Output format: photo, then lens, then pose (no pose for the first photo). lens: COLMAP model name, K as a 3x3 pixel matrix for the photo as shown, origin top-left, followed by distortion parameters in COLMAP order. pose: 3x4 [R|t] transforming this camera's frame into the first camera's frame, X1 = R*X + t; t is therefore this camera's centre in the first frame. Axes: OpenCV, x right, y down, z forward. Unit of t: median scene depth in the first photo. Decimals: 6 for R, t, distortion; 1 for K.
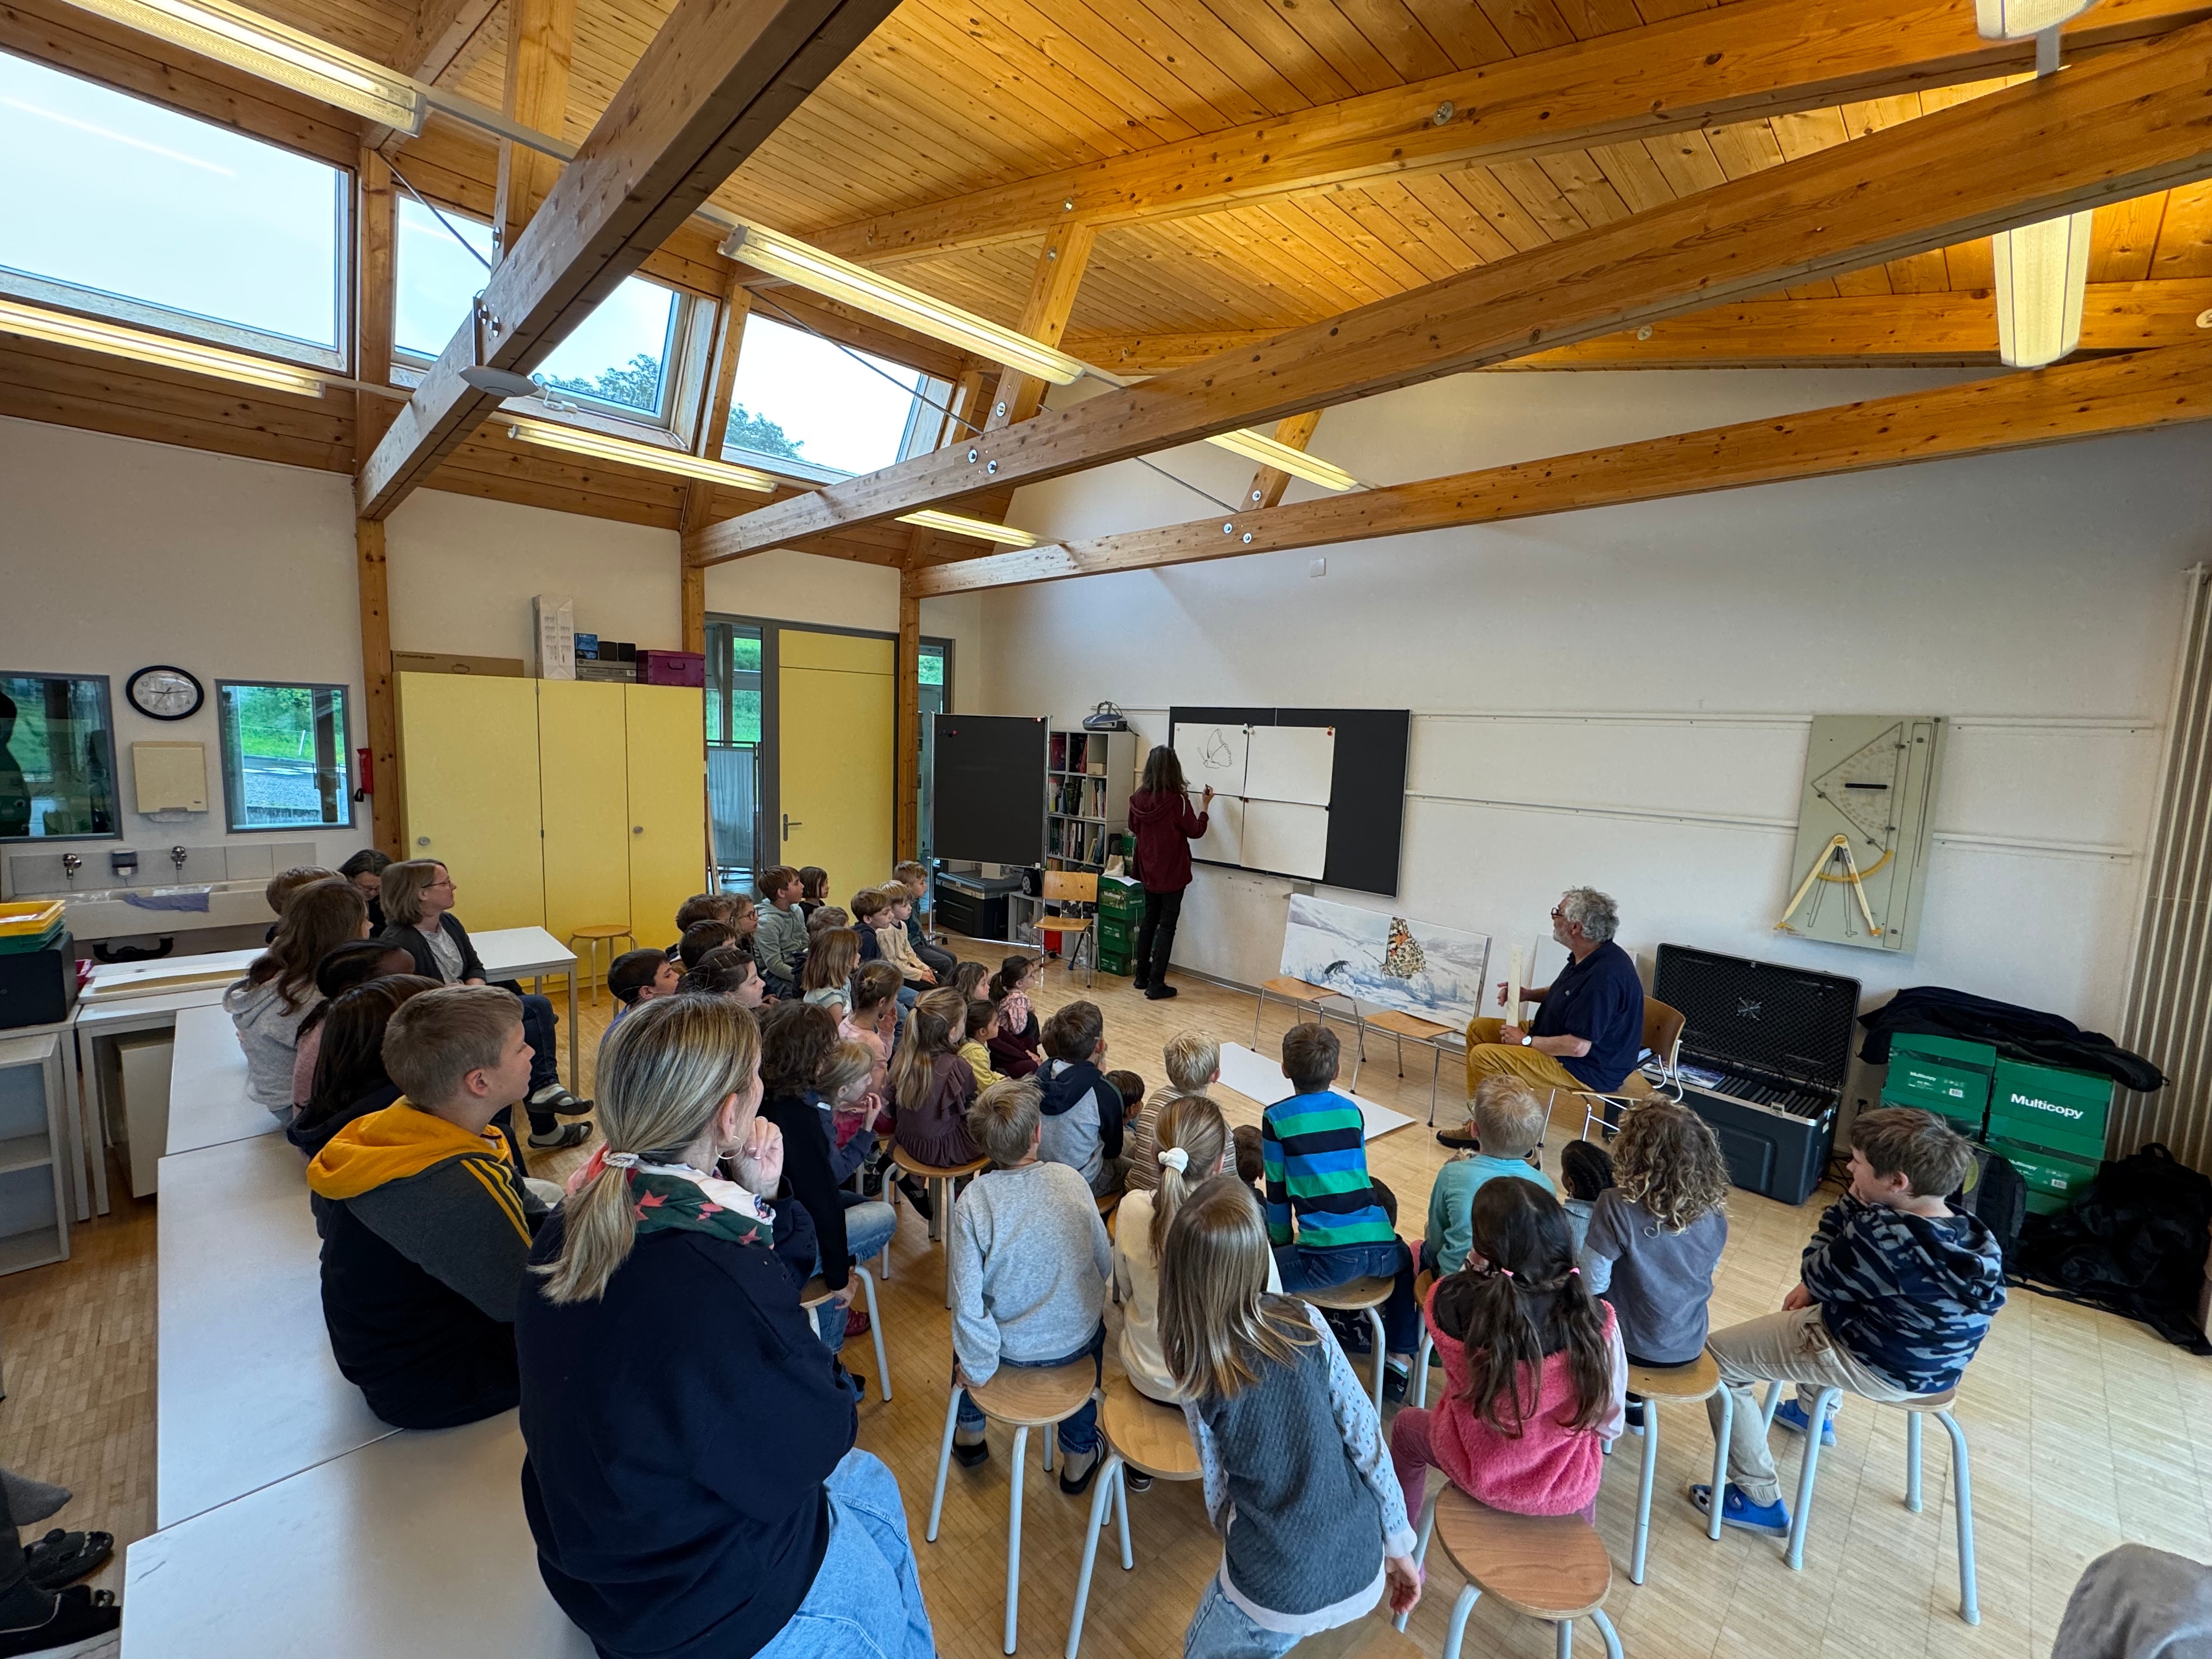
lens RADIAL K [[899.9, 0, 1106.0], [0, 899.9, 829.5], [0, 0, 1]] dist [-0.000184, -0.000022]
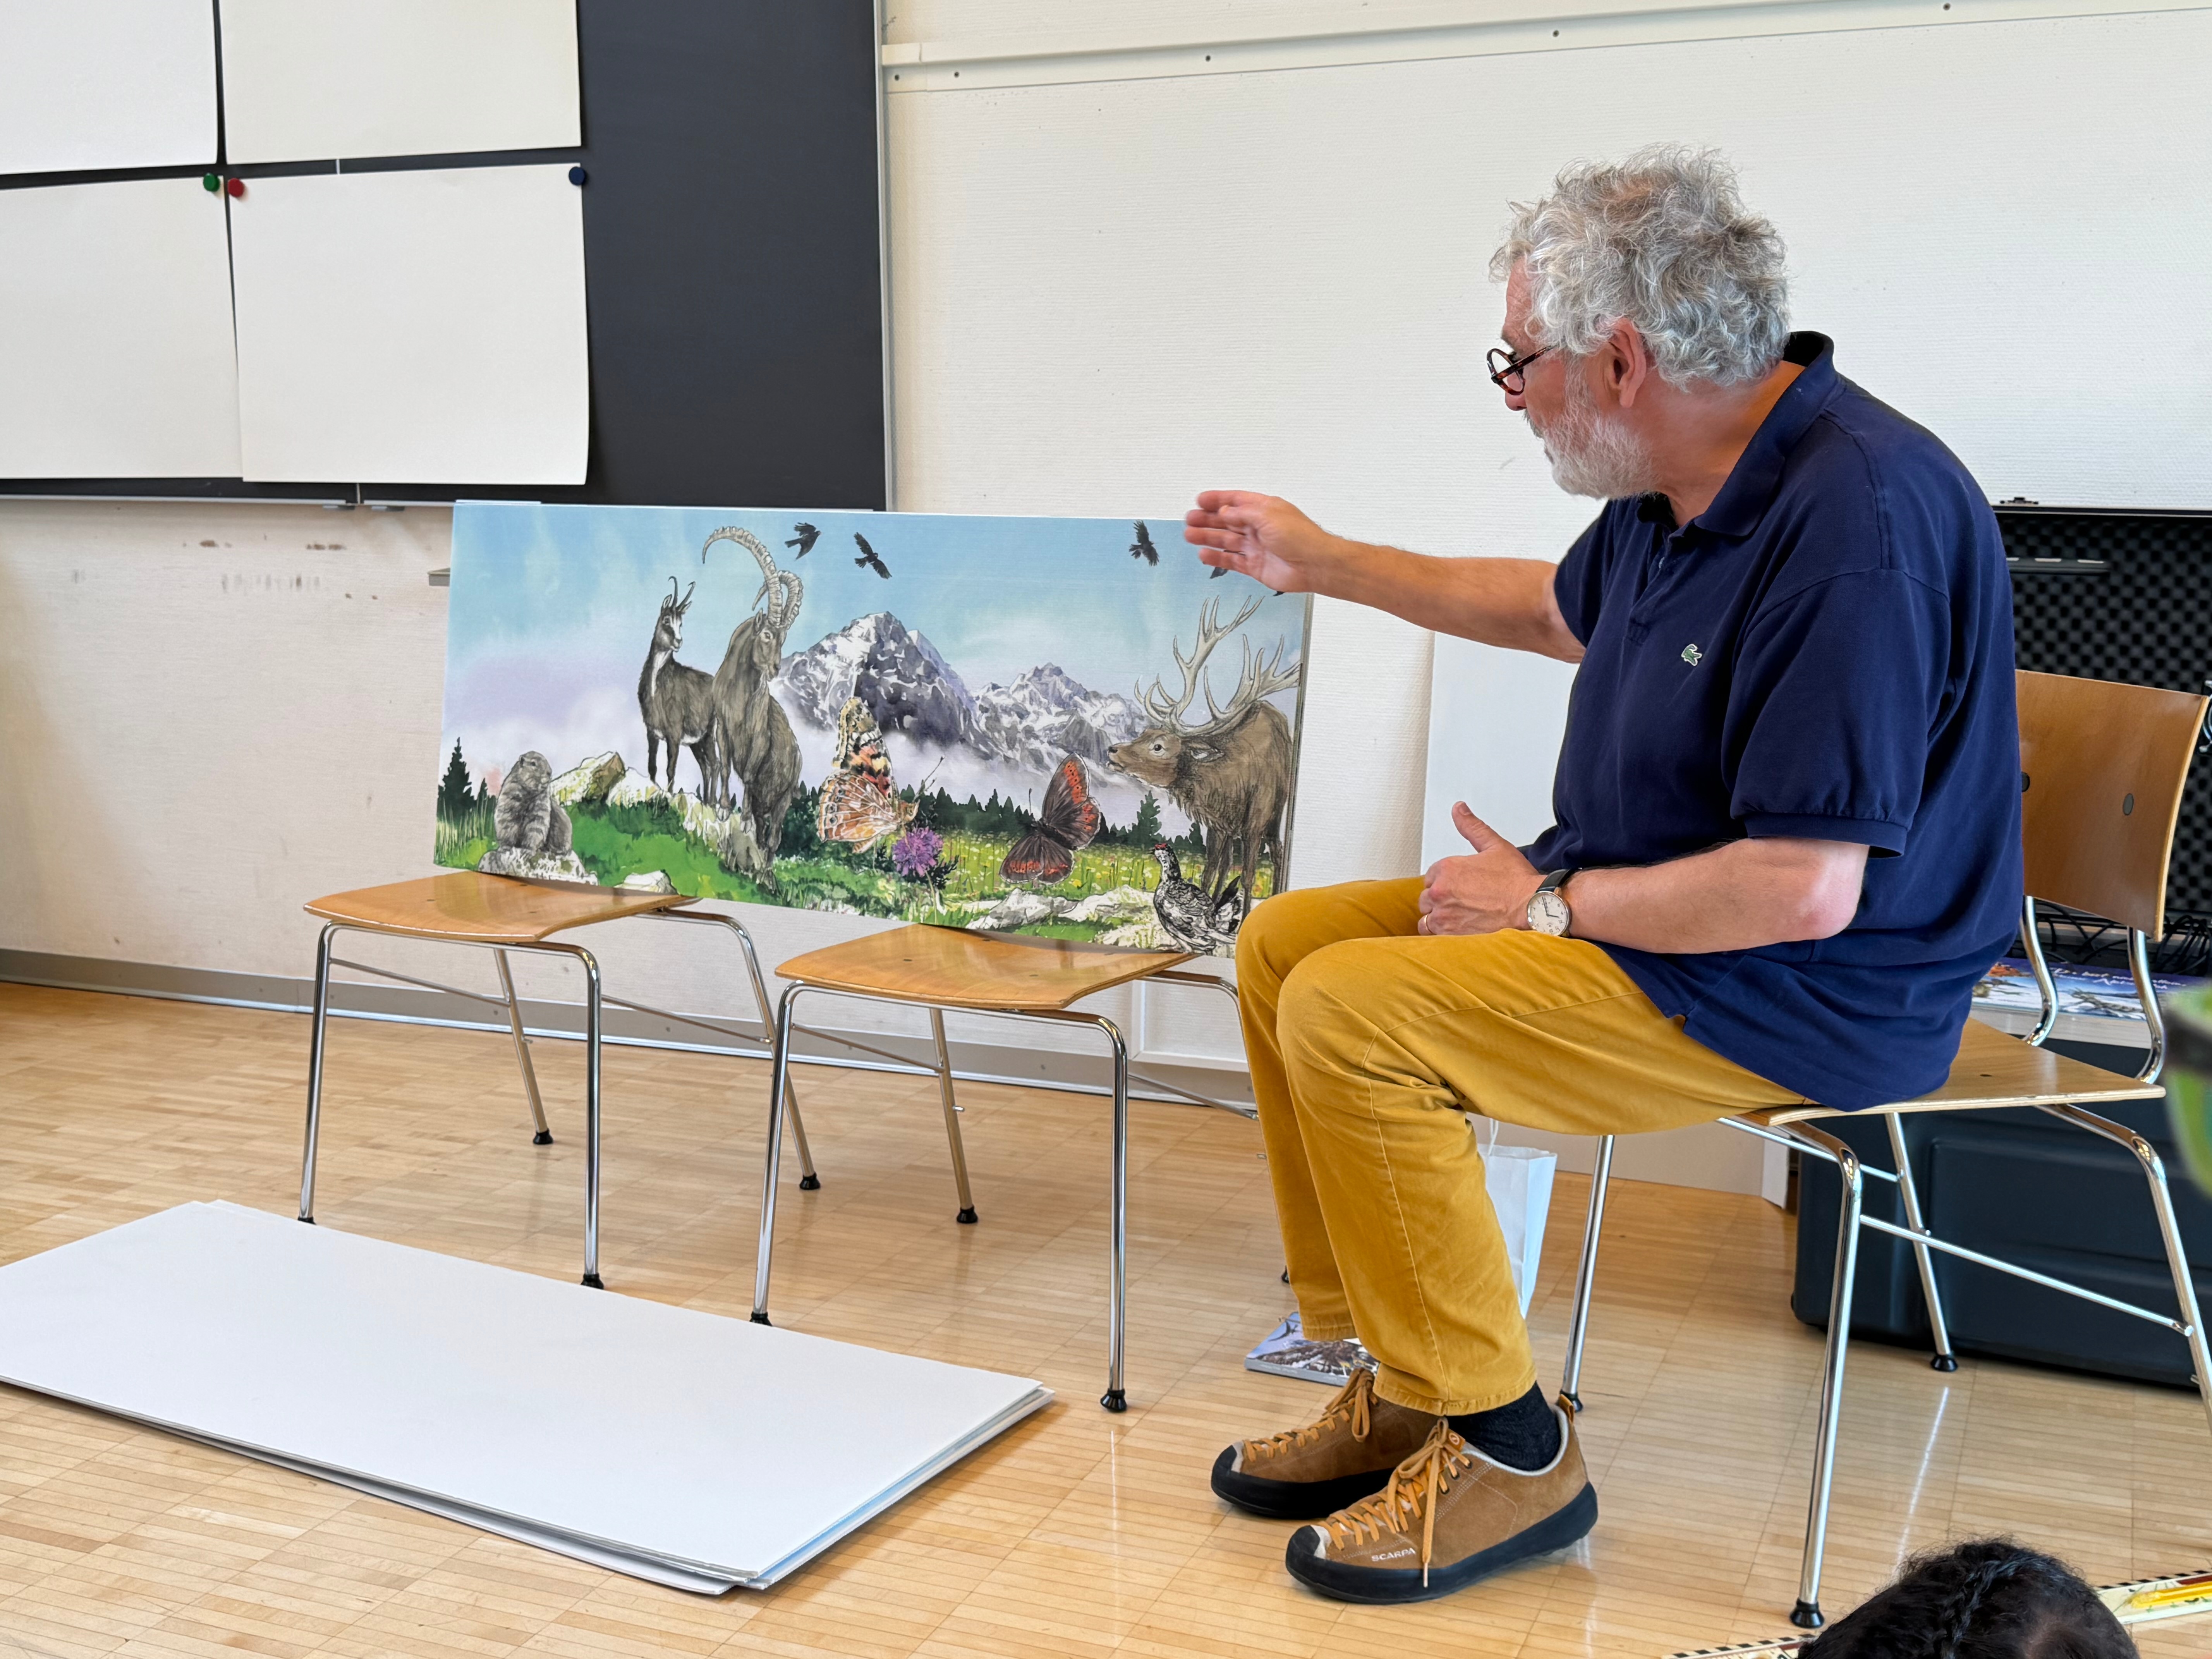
lens RADIAL K [[2486.8, 0, 1106.0], [0, 2486.8, 829.5], [0, 0, 1]] dist [0.175352, -0.444766]
pose [[0.920196, -0.111701, 0.375184, 0.106924], [0.085198, 0.992597, 0.086557, 0.099774], [-0.382075, -0.047685, 0.922900, 0.328384]]
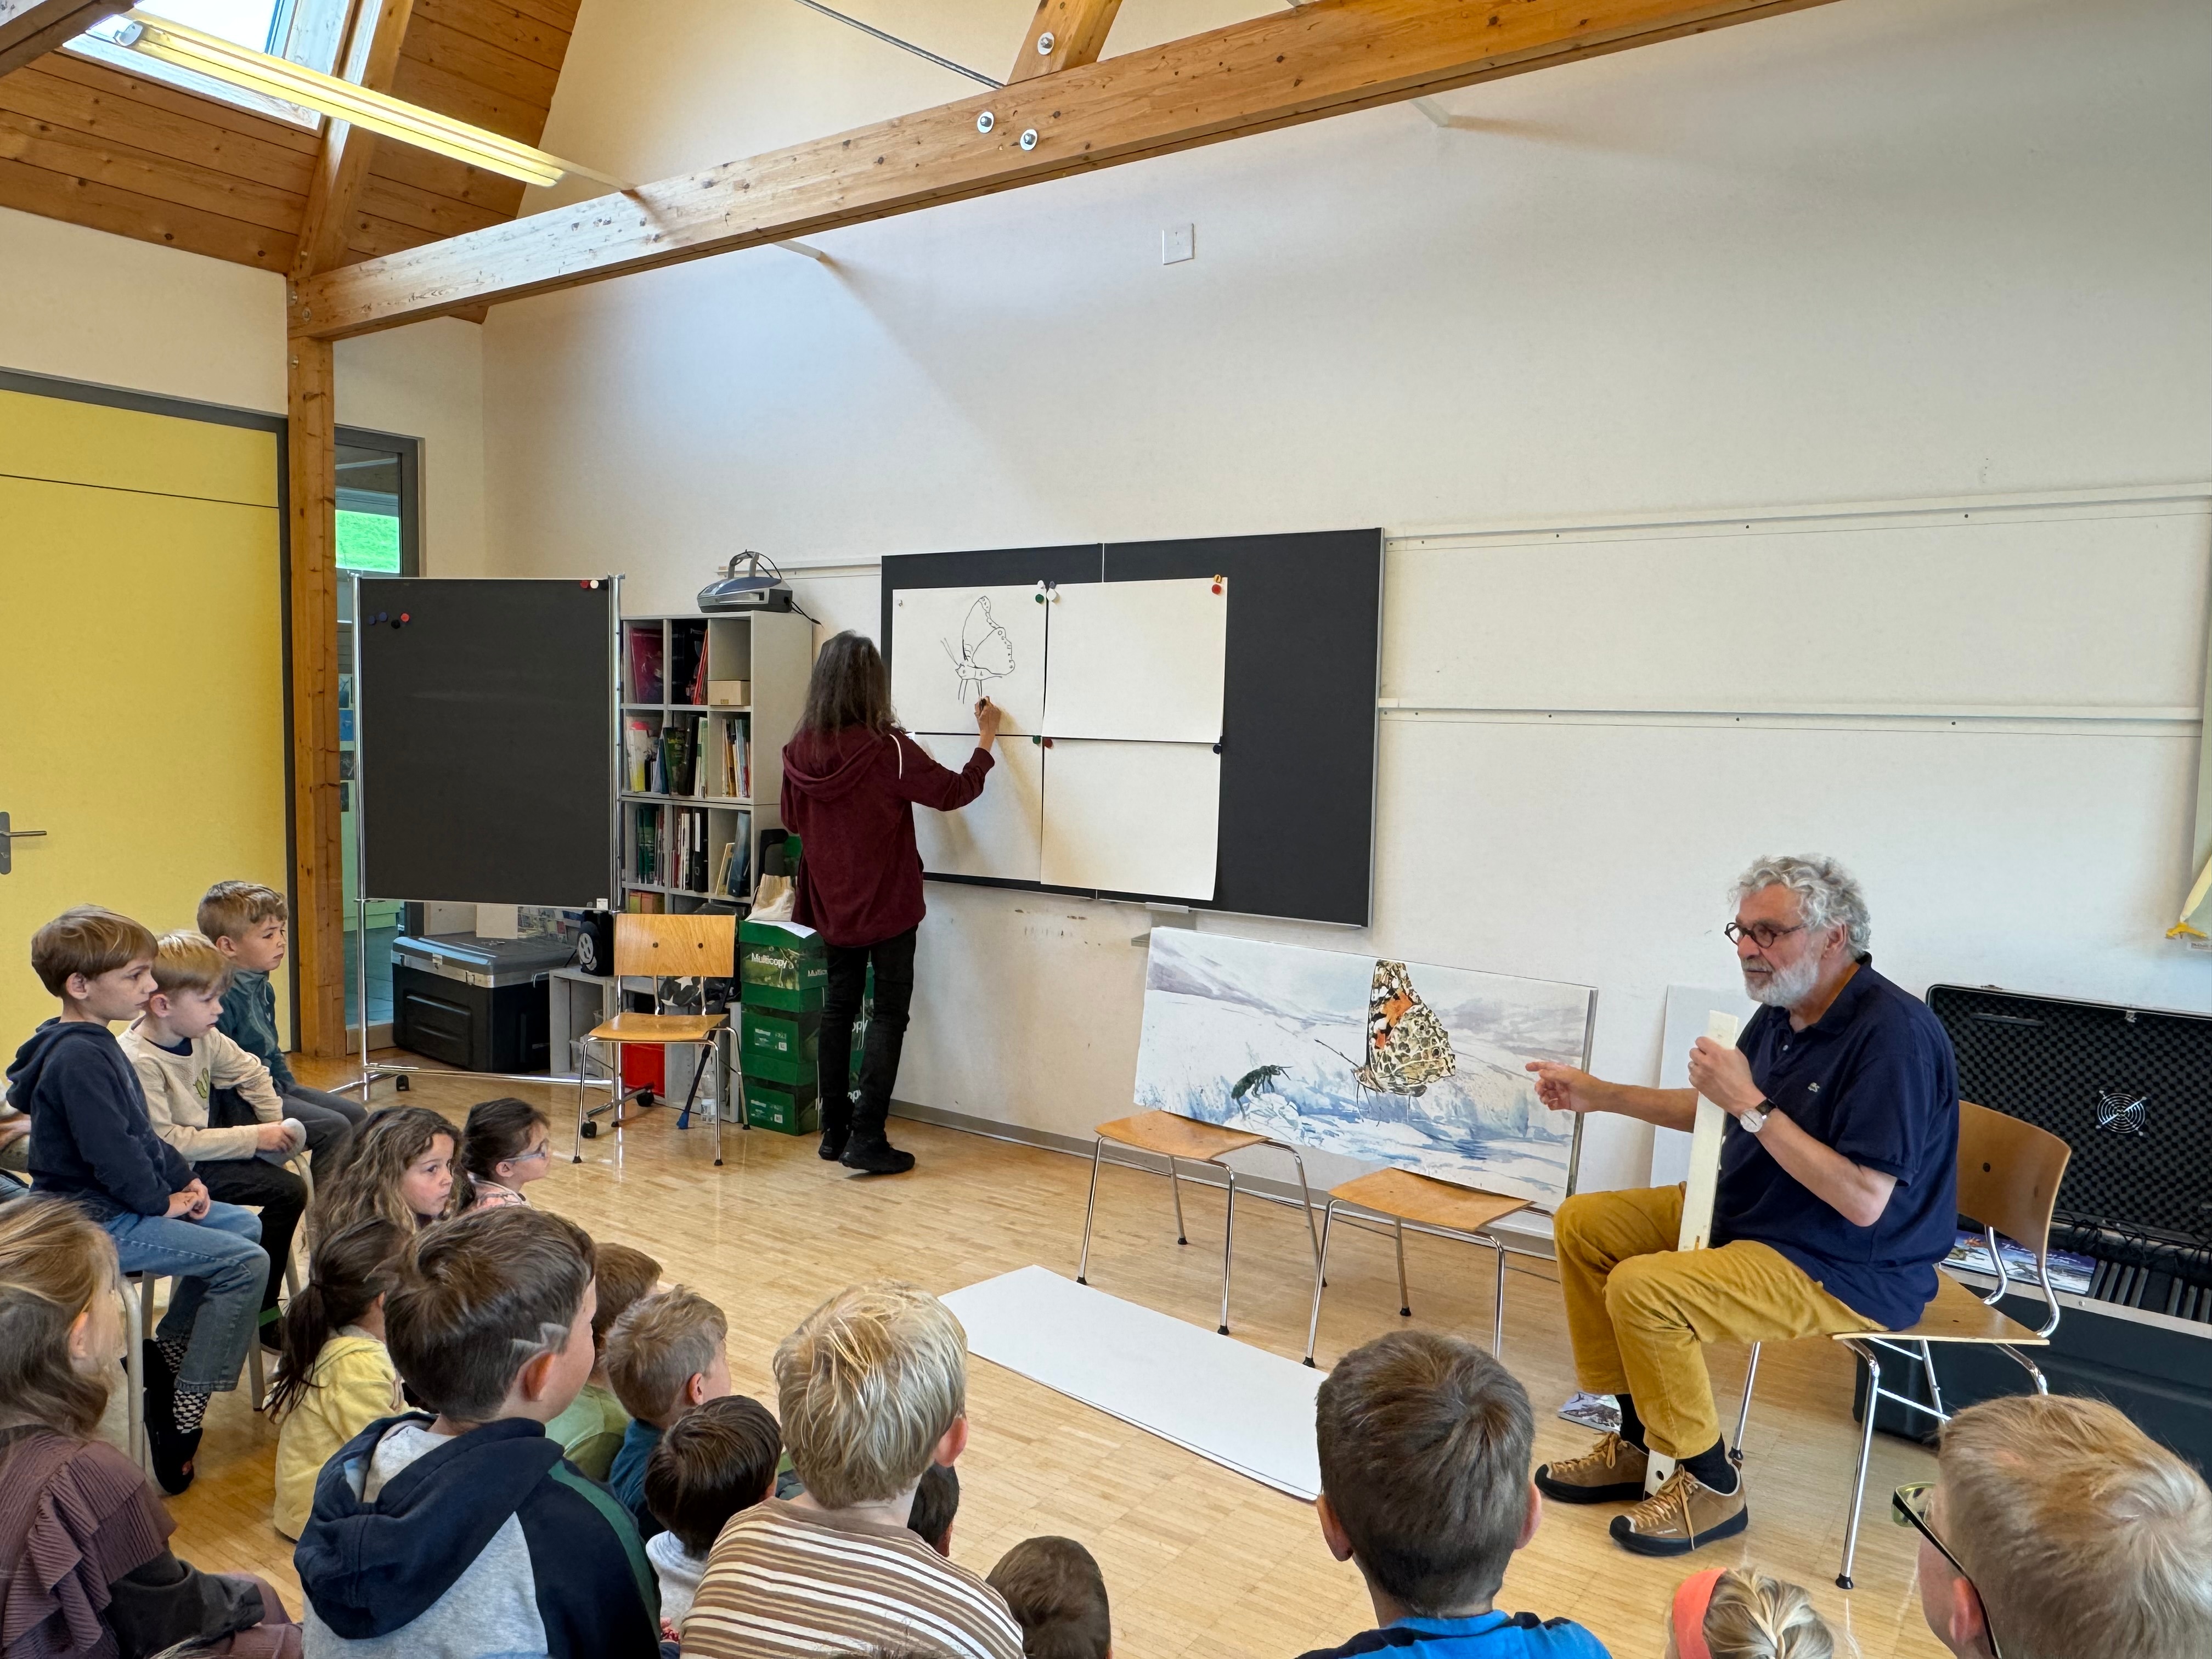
lens RADIAL K [[1525.4, 0, 1106.0], [0, 1525.4, 829.5], [0, 0, 1]] dist [-0.000150, -0.000974]
pose [[0.981458, -0.028881, 0.189491, 0.034834], [0.035256, 0.998917, -0.030360, 0.040712], [-0.188409, 0.036478, 0.981413, 0.222404]]
